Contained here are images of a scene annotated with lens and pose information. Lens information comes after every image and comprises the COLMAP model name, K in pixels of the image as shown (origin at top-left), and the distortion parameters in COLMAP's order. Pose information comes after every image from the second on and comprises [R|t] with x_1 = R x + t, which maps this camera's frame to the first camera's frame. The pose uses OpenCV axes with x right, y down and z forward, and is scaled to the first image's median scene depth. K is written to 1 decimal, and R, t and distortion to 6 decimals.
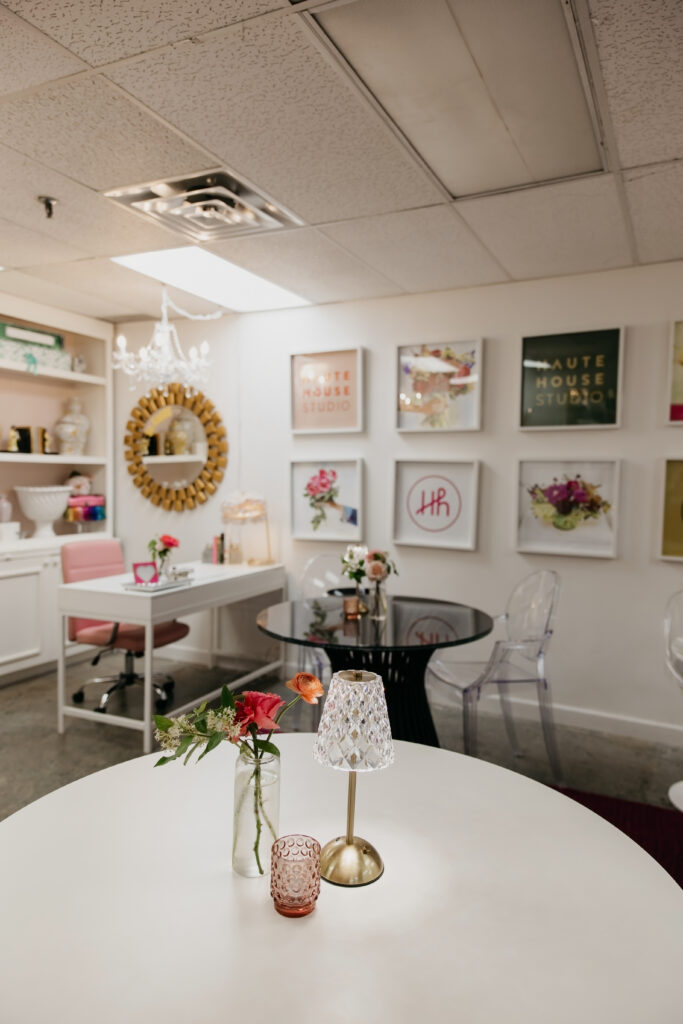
lens RADIAL K [[677.2, 0, 341.5], [0, 677.2, 512.0], [0, 0, 1]] dist [0.114912, -0.089006]
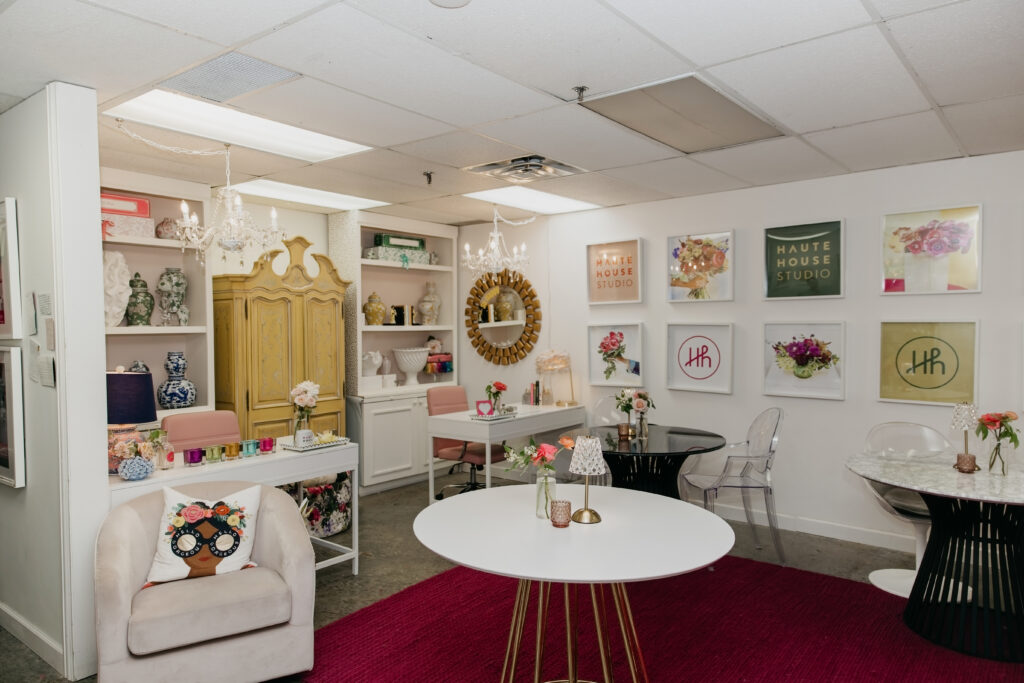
lens RADIAL K [[677.2, 0, 512.0], [0, 677.2, 341.5], [0, 0, 1]] dist [0.114912, -0.089006]
pose [[0.976320, -0.015830, -0.215752, 0.064947], [0.008641, 0.999377, -0.034223, -0.001610], [0.216160, 0.031549, 0.975848, -0.311050]]
